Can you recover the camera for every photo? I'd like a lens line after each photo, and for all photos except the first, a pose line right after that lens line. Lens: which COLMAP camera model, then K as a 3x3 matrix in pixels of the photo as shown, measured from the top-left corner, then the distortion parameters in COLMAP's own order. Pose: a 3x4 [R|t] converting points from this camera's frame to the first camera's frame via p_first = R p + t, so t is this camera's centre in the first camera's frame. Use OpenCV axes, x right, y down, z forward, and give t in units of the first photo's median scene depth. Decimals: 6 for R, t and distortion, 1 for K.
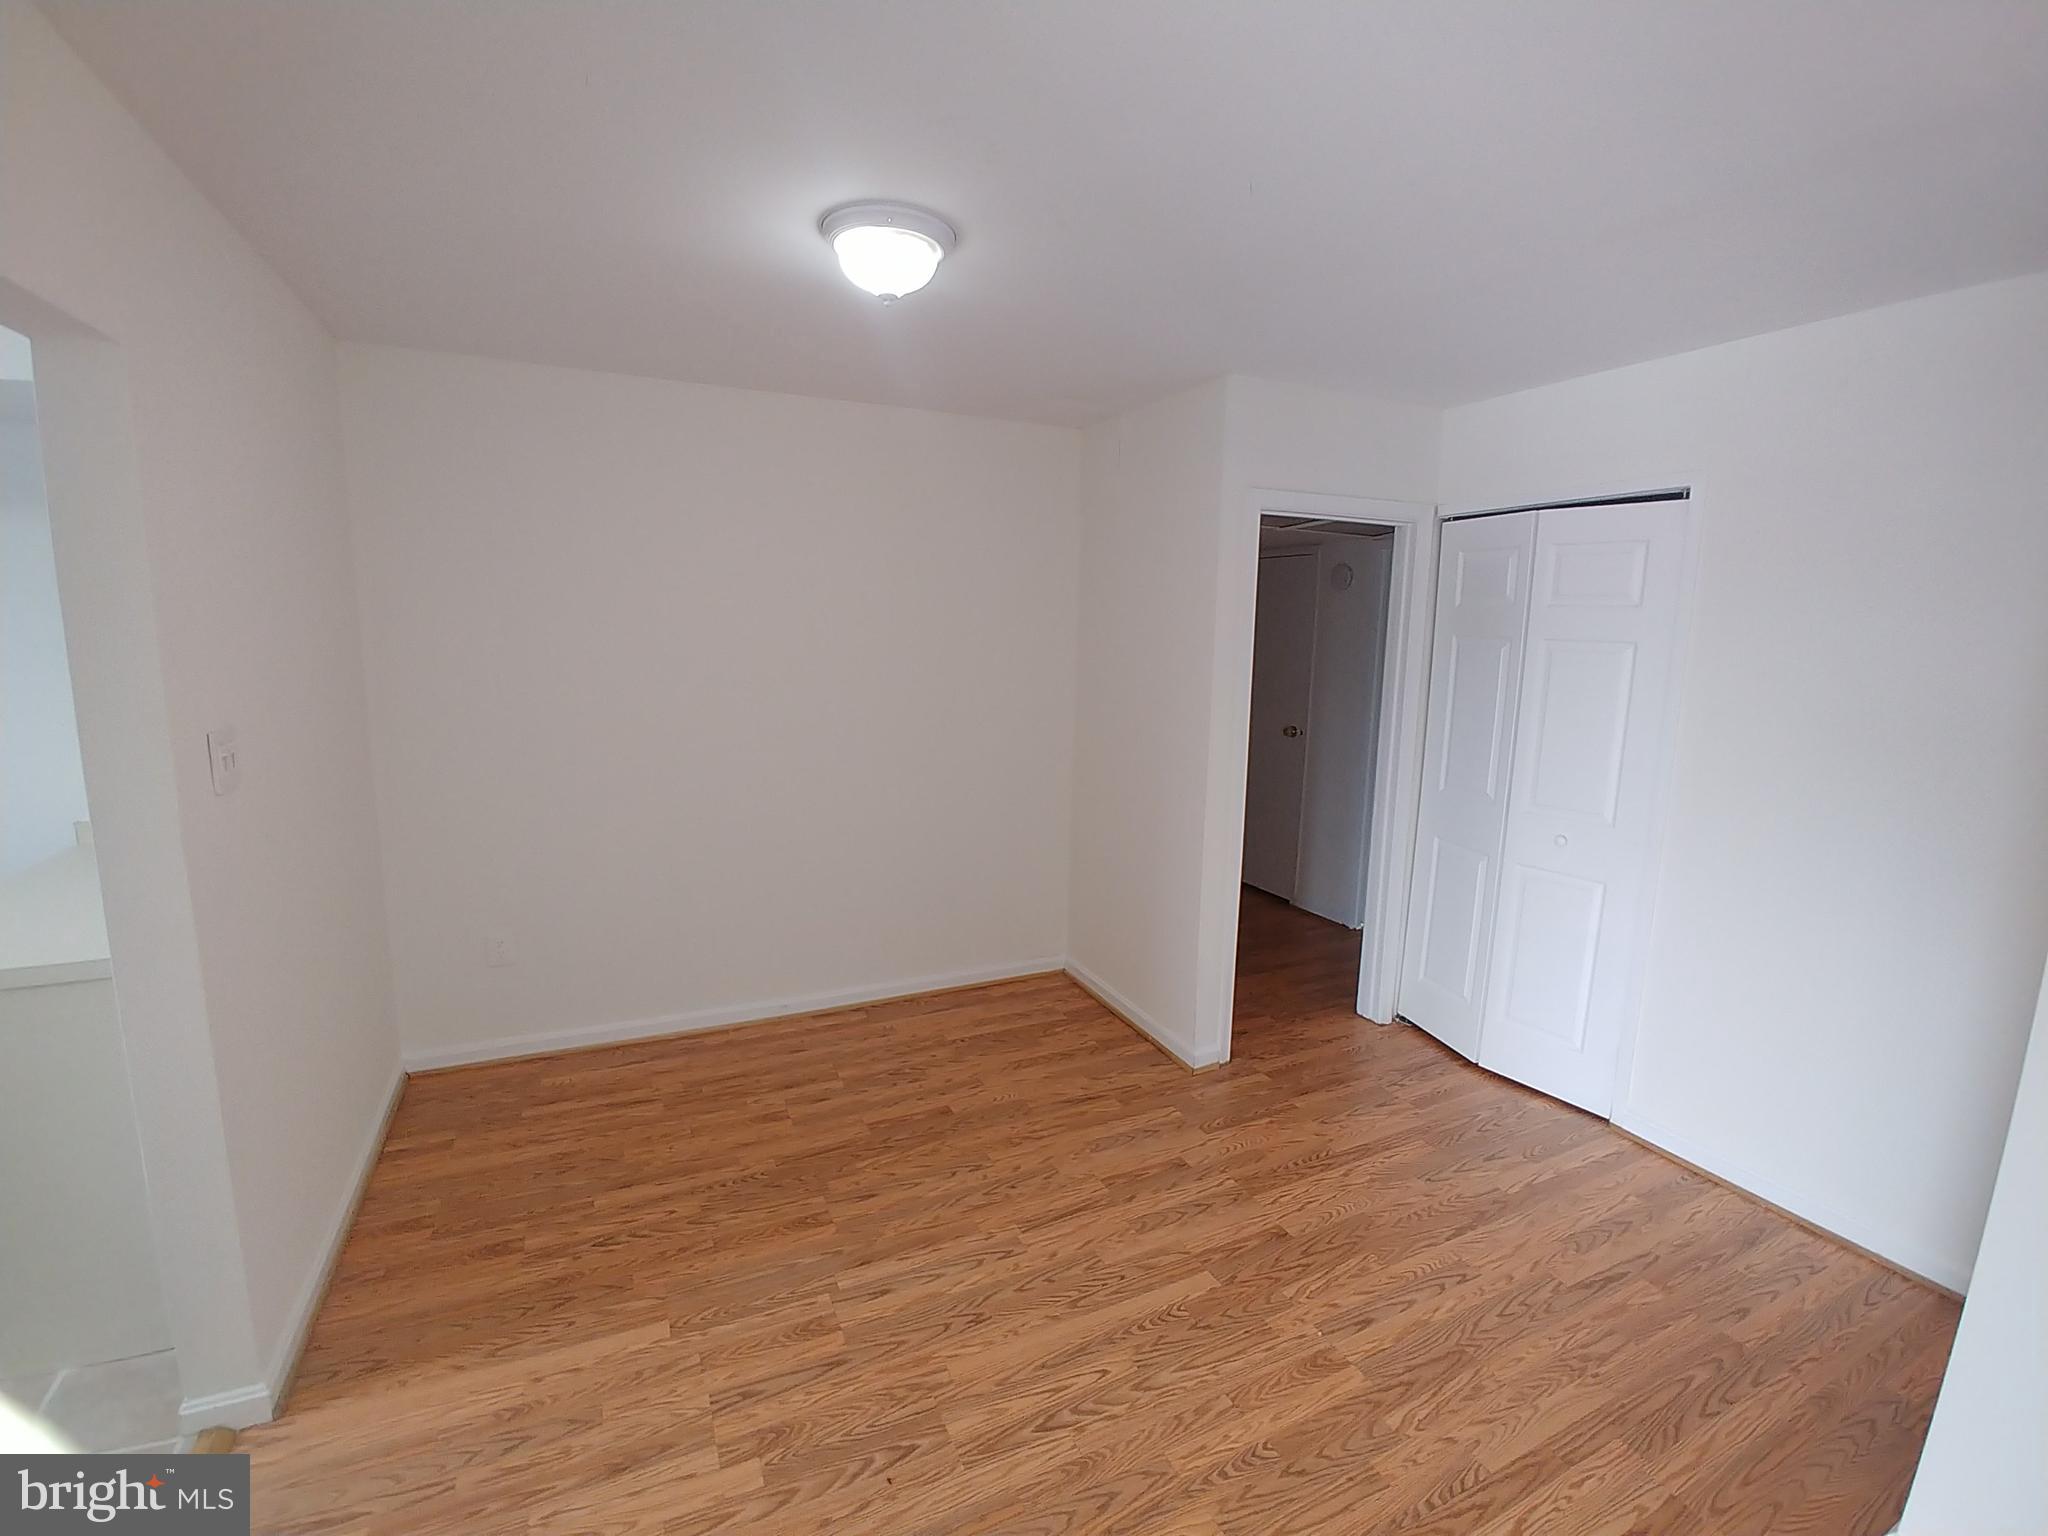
lens RADIAL K [[889.0, 0, 1021.2], [0, 889.0, 761.4], [0, 0, 1]] dist [-0.039701, 0.010540]
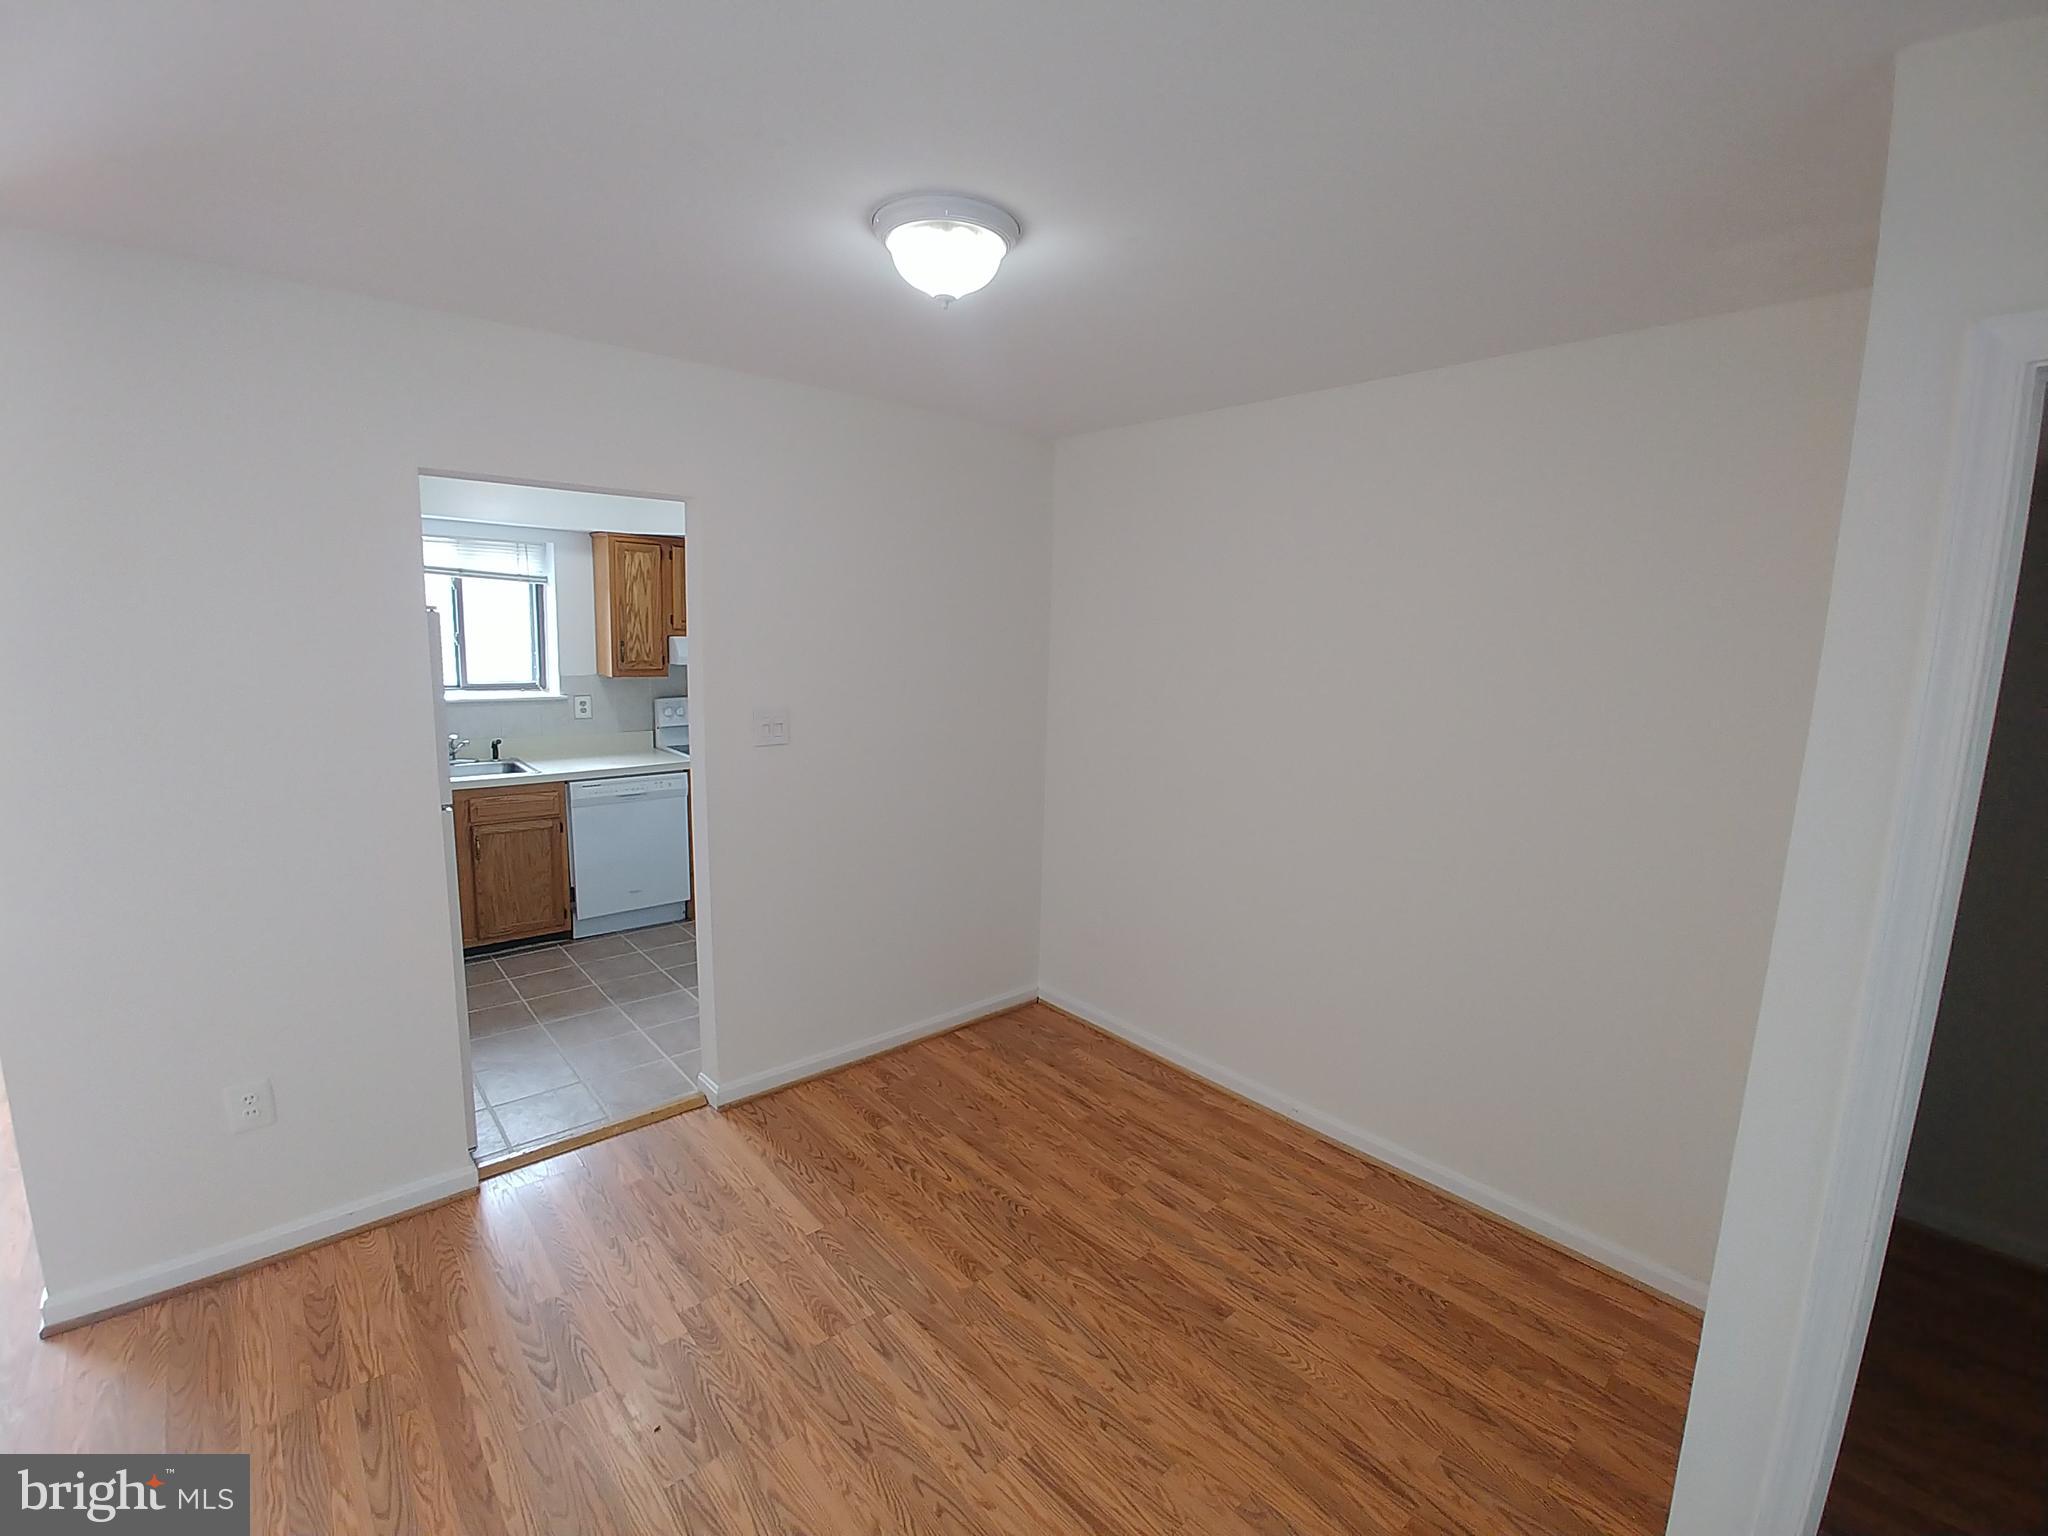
lens RADIAL K [[889.0, 0, 1021.2], [0, 889.0, 761.4], [0, 0, 1]] dist [-0.039701, 0.010540]
pose [[0.278676, 0.124925, -0.952225, 0.578074], [-0.166586, 0.982762, 0.080179, -0.102771], [0.945827, 0.136283, 0.294683, 0.632606]]
